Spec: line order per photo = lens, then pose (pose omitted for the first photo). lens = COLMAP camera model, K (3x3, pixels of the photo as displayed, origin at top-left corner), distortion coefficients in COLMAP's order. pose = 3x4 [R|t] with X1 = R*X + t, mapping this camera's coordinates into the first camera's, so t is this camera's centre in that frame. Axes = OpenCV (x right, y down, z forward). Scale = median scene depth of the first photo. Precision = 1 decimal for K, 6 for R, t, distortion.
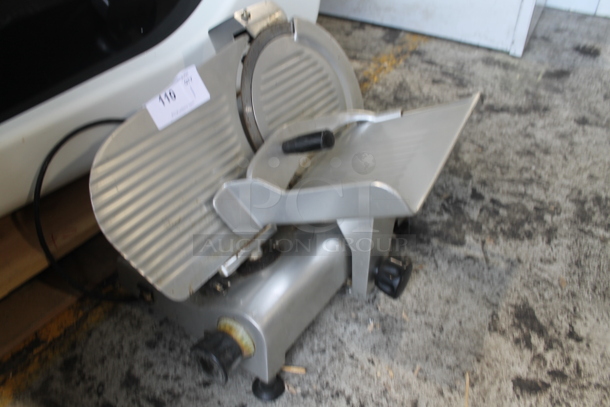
lens RADIAL K [[505.7, 0, 305.0], [0, 505.7, 203.5], [0, 0, 1]] dist [-0.165686, 0.130822]
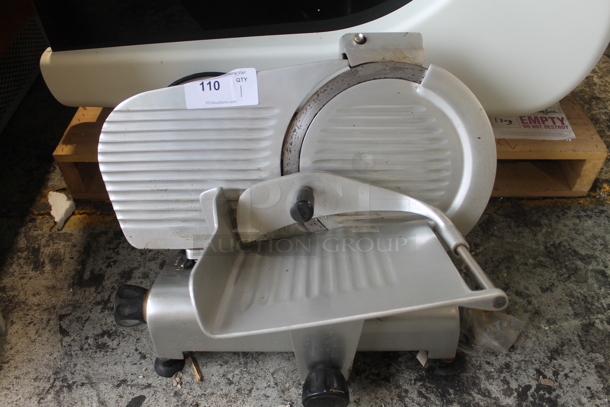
lens RADIAL K [[505.7, 0, 305.0], [0, 505.7, 203.5], [0, 0, 1]] dist [-0.165686, 0.130822]
pose [[0.554543, 0.576376, -0.600227, 0.523615], [-0.496439, 0.808020, 0.317258, -0.390662], [0.667855, 0.122043, 0.734217, 0.357442]]
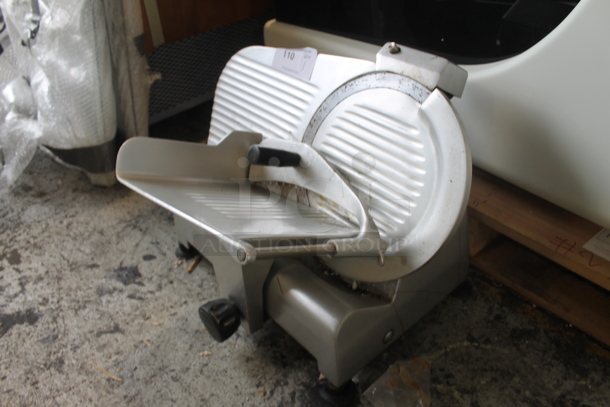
lens RADIAL K [[505.7, 0, 305.0], [0, 505.7, 203.5], [0, 0, 1]] dist [-0.165686, 0.130822]
pose [[-0.251486, 0.583149, -0.772459, 0.813923], [-0.565557, 0.559133, 0.606230, -0.705646], [0.785430, 0.589328, 0.189190, 0.898289]]
